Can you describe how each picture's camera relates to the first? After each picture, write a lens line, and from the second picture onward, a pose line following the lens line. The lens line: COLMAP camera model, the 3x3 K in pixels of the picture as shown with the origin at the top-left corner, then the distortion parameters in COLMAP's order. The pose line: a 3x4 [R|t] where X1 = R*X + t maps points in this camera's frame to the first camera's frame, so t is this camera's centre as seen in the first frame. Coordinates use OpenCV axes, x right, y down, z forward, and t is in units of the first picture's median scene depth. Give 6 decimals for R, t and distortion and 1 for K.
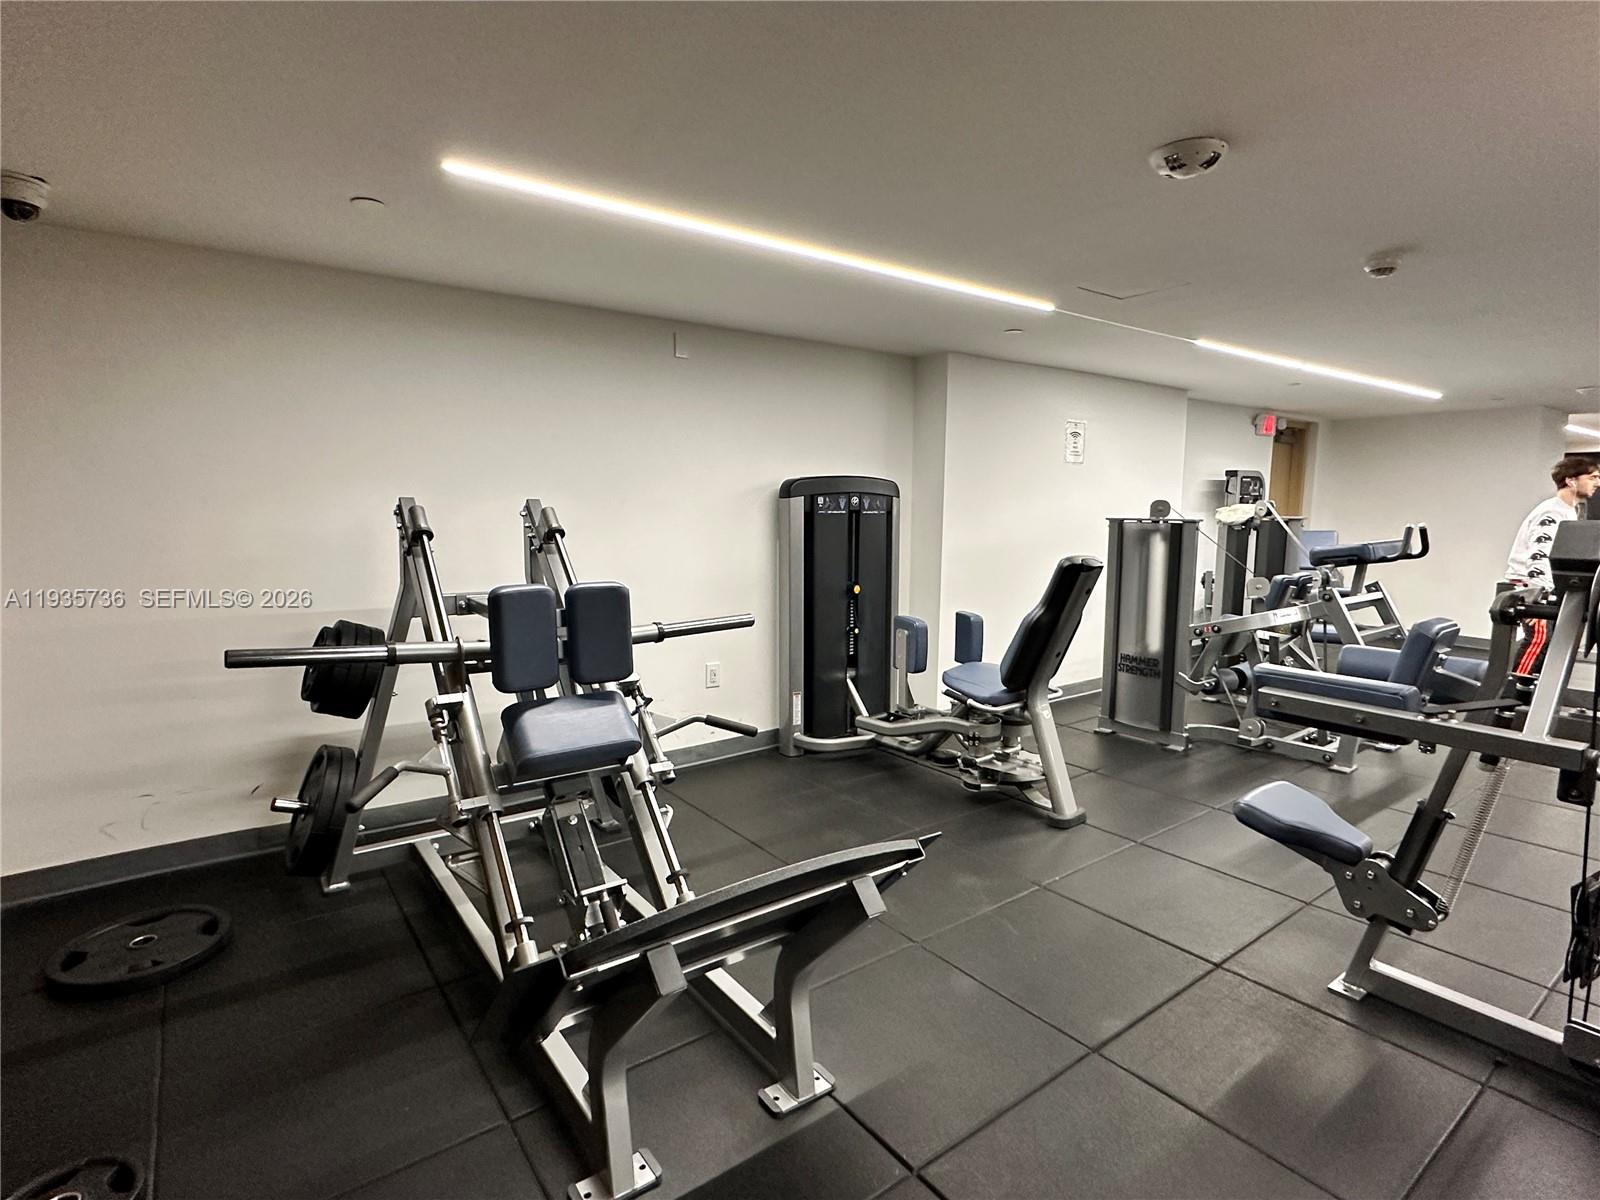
lens RADIAL K [[814.6, 0, 794.0], [0, 814.6, 588.9], [0, 0, 1]] dist [0.005155, 0.000497]
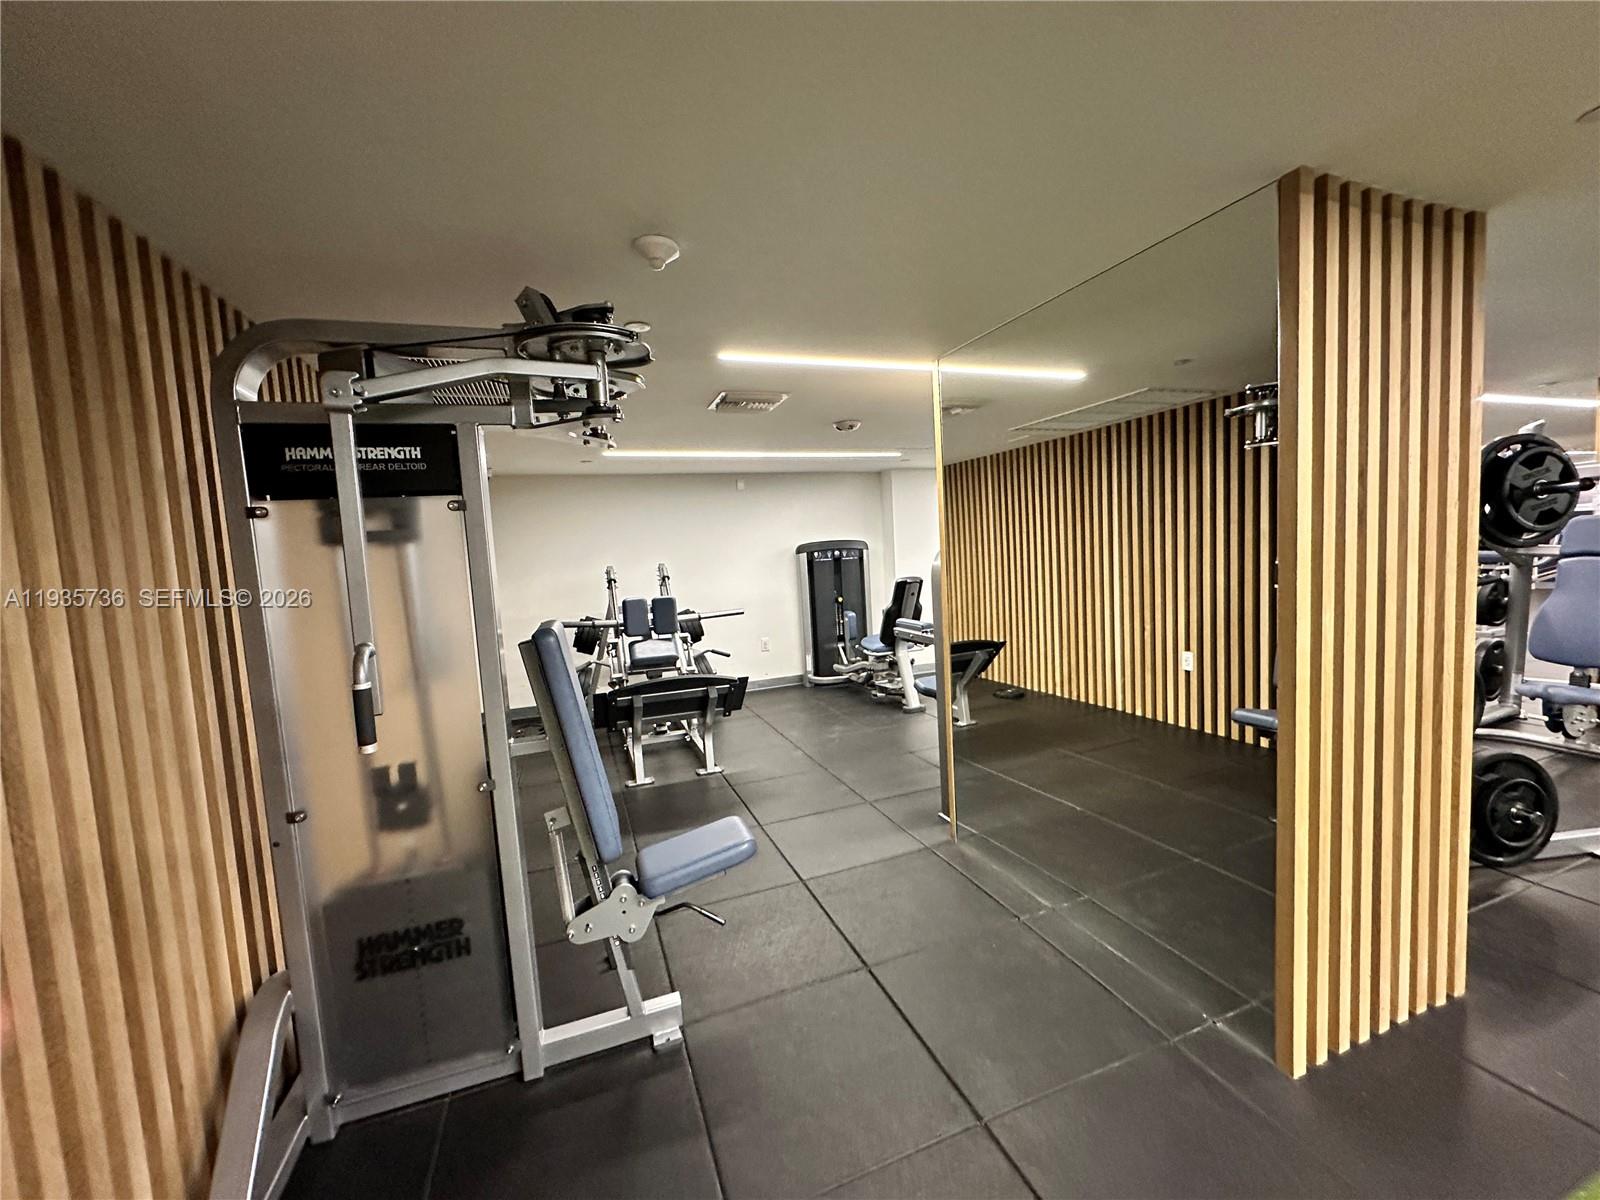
lens RADIAL K [[633.2, 0, 797.5], [0, 633.2, 602.1], [0, 0, 1]] dist [0.000614, 0.000091]
pose [[0.961458, -0.030037, -0.273307, 0.391199], [0.025521, 0.999473, -0.020062, 0.034091], [0.273766, 0.012314, 0.961718, -0.451811]]
